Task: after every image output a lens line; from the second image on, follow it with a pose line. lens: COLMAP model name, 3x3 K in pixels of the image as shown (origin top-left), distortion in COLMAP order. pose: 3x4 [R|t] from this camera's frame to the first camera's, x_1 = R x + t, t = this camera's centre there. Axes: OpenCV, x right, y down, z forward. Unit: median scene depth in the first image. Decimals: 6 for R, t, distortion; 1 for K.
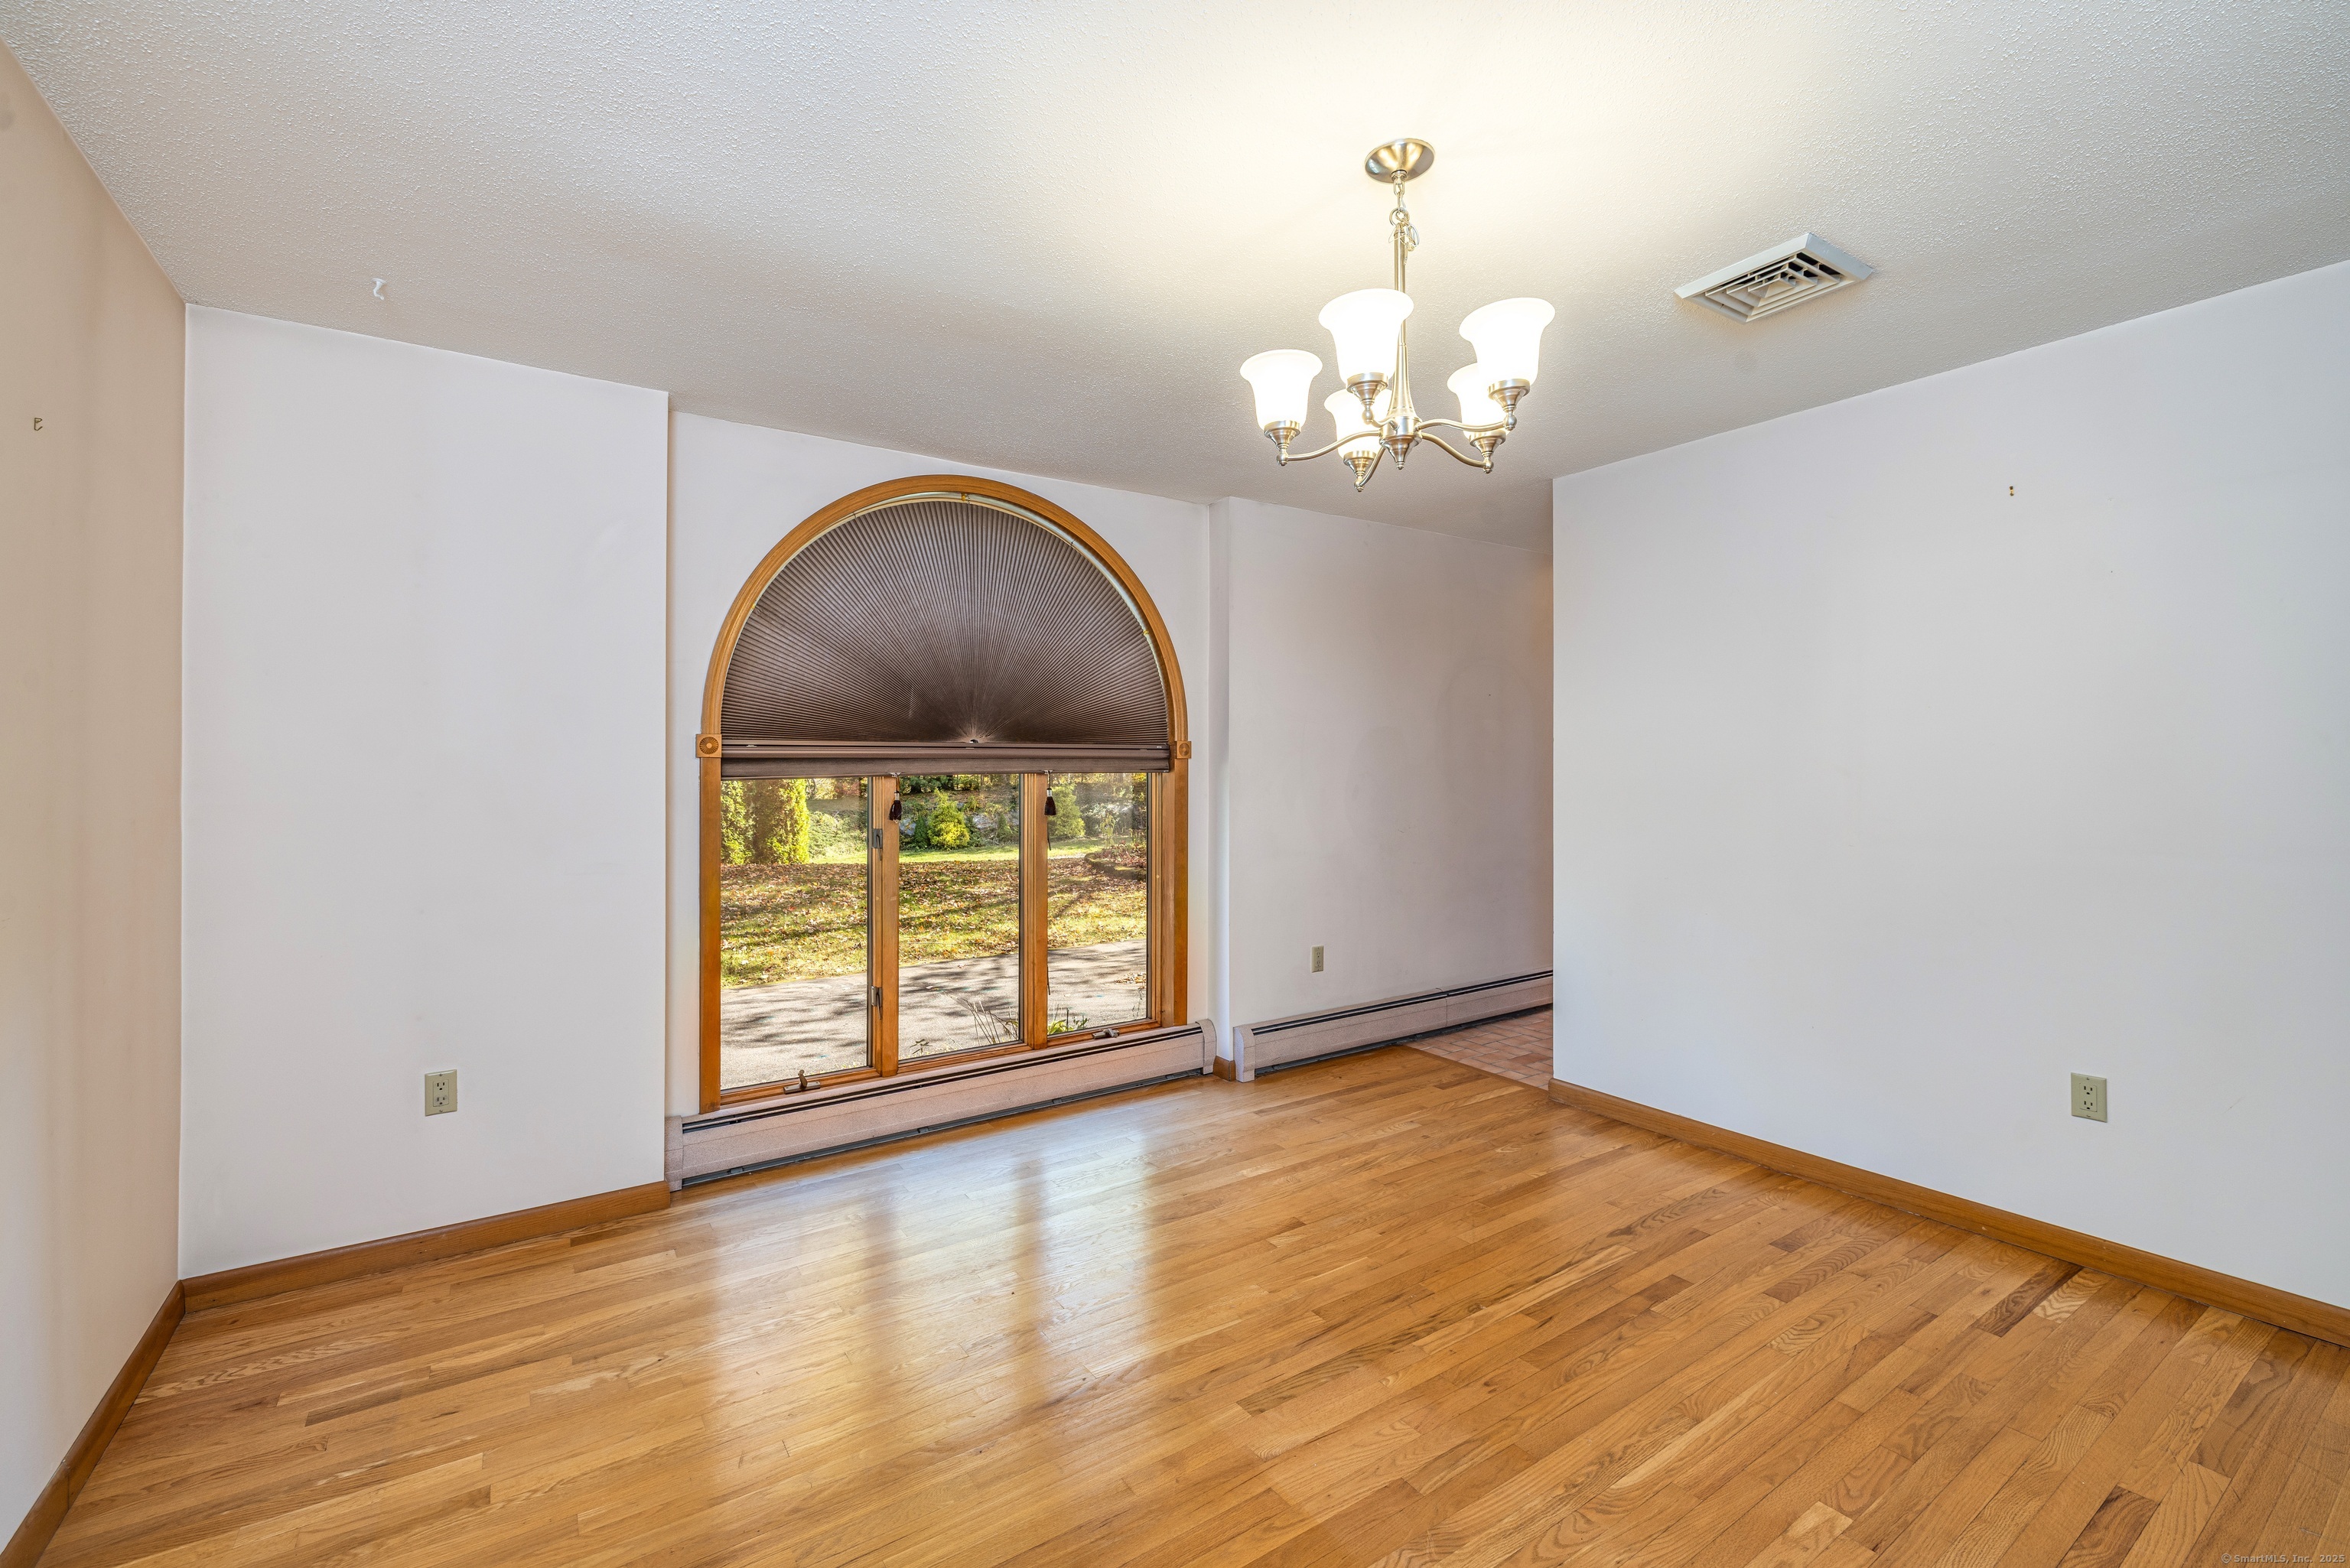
lens RADIAL K [[986.6, 0, 1163.7], [0, 986.6, 775.8], [0, 0, 1]] dist [0.000705, 0.000051]
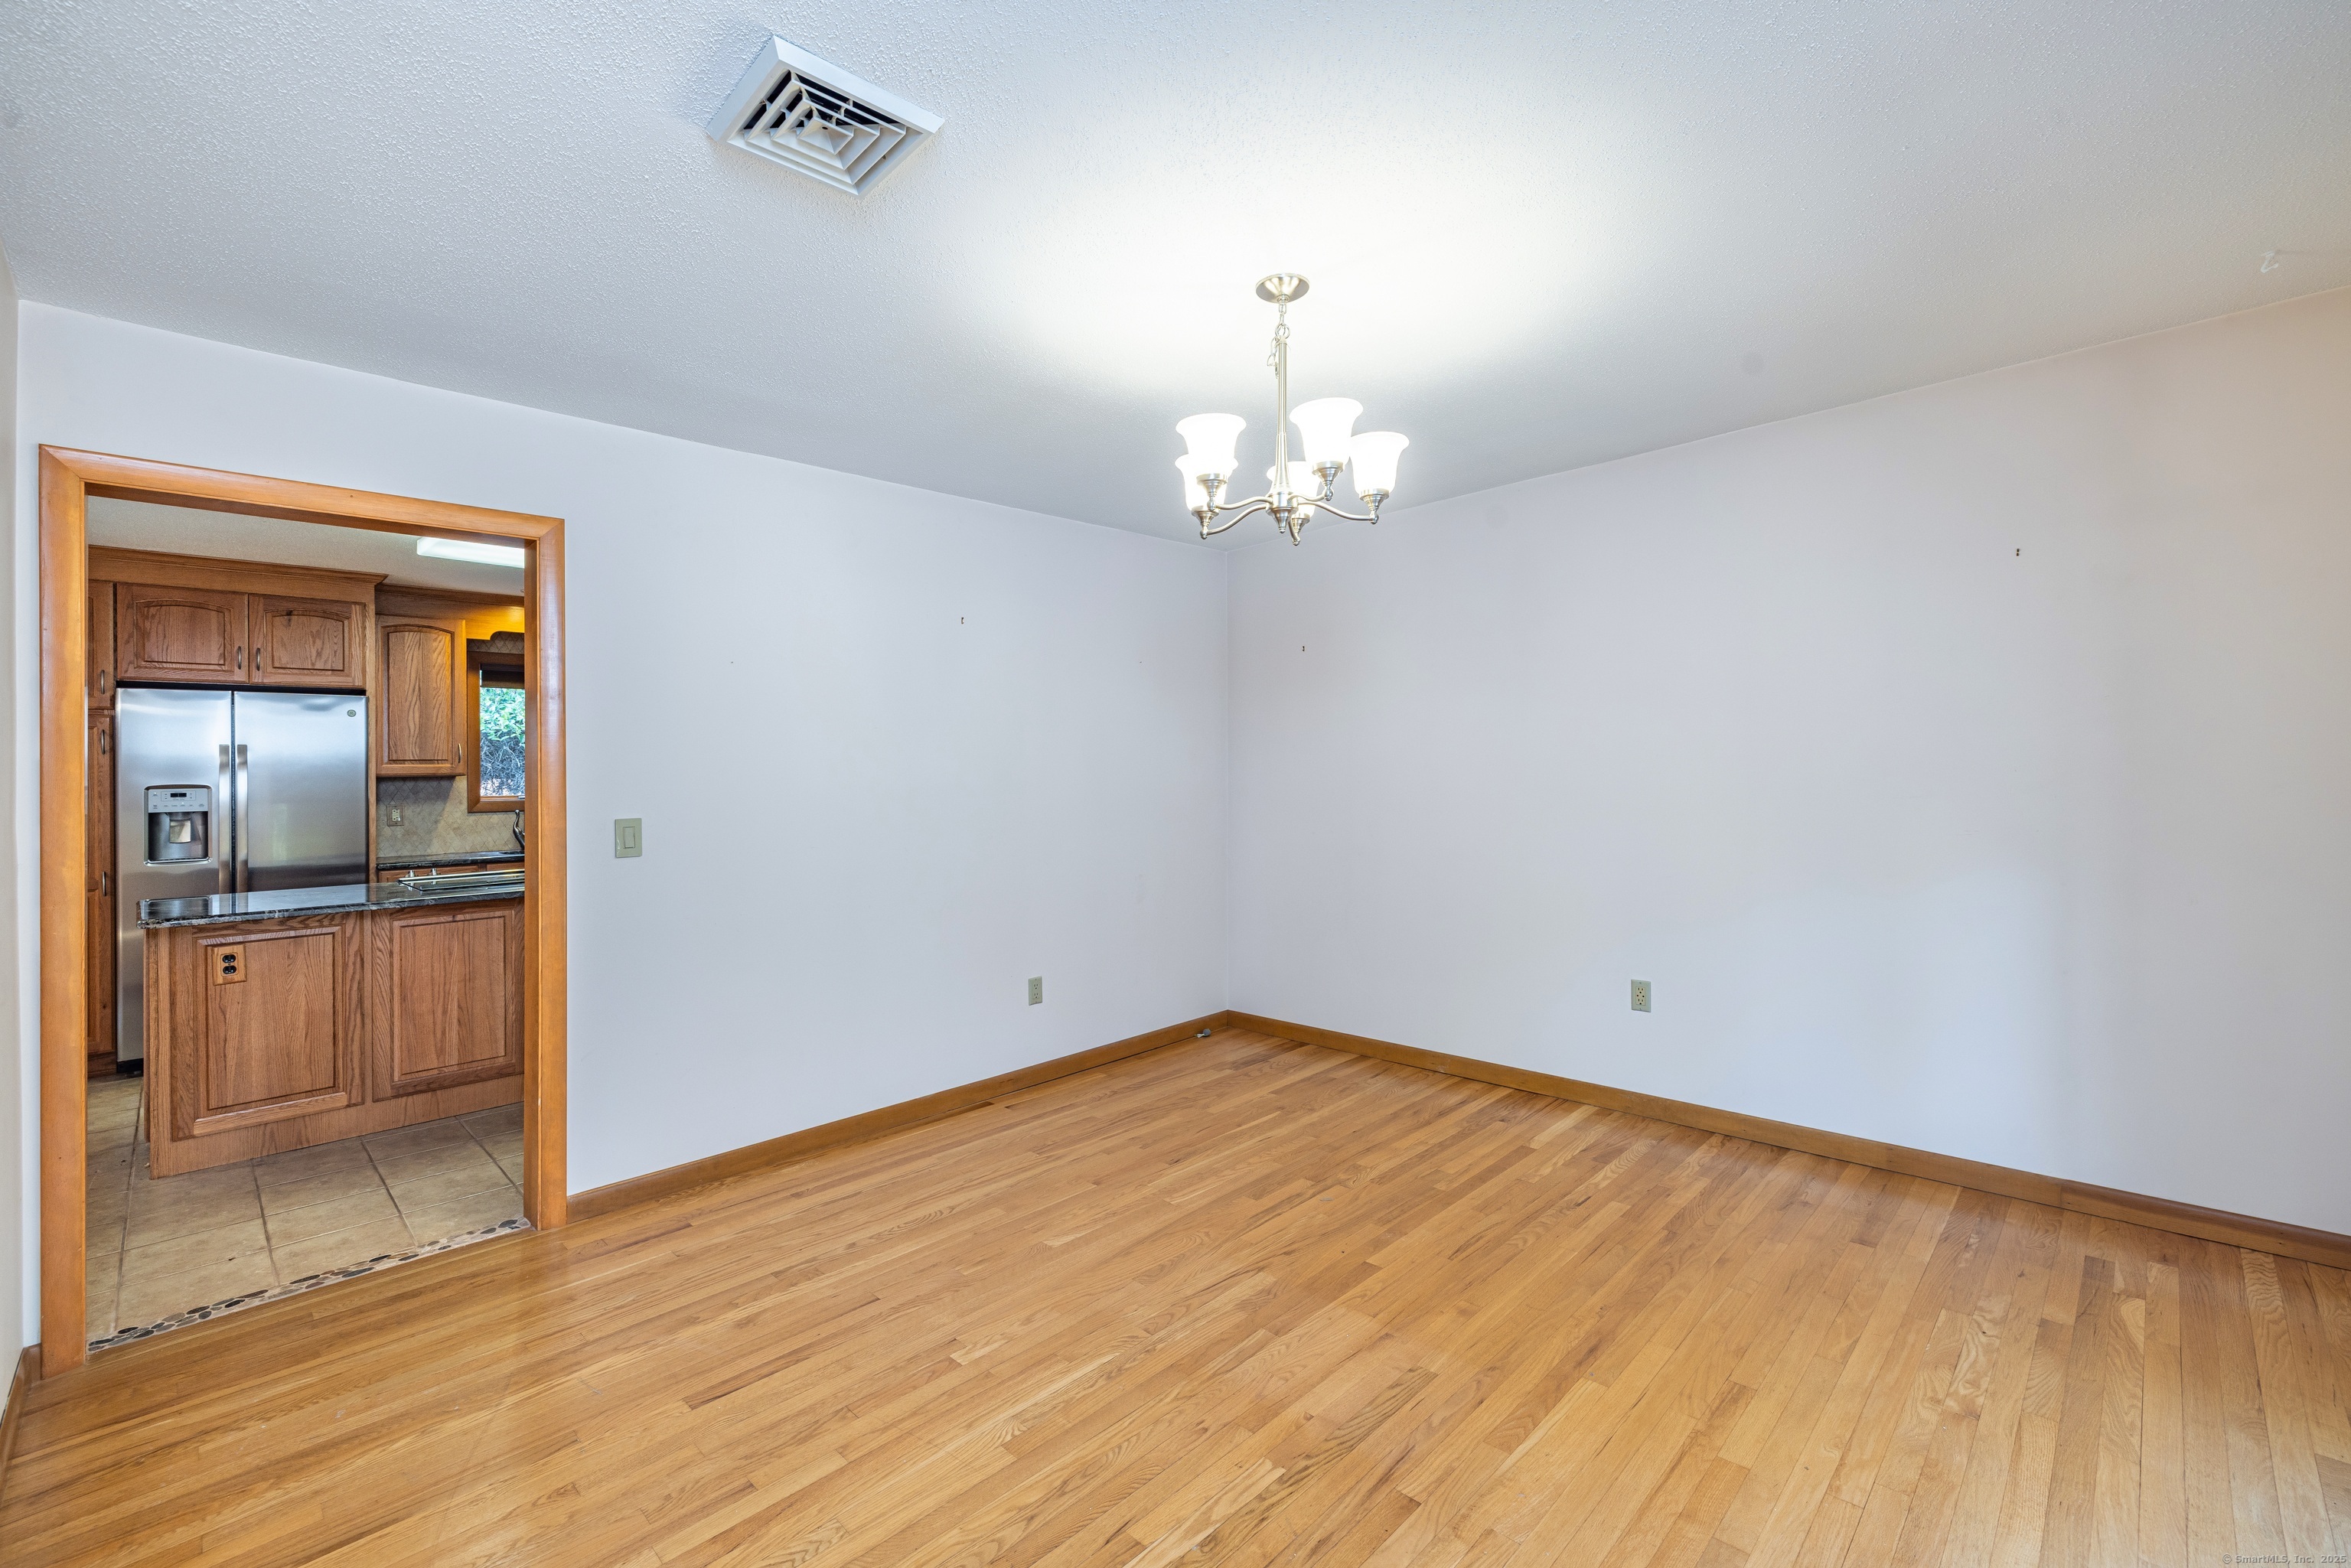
lens RADIAL K [[987.1, 0, 1164.2], [0, 987.1, 775.8], [0, 0, 1]] dist [0.000705, 0.000051]
pose [[-0.980639, 0.030090, -0.193501, 0.543622], [0.029630, 0.999547, 0.005271, -0.019721], [0.193572, -0.000564, -0.981086, 1.971648]]
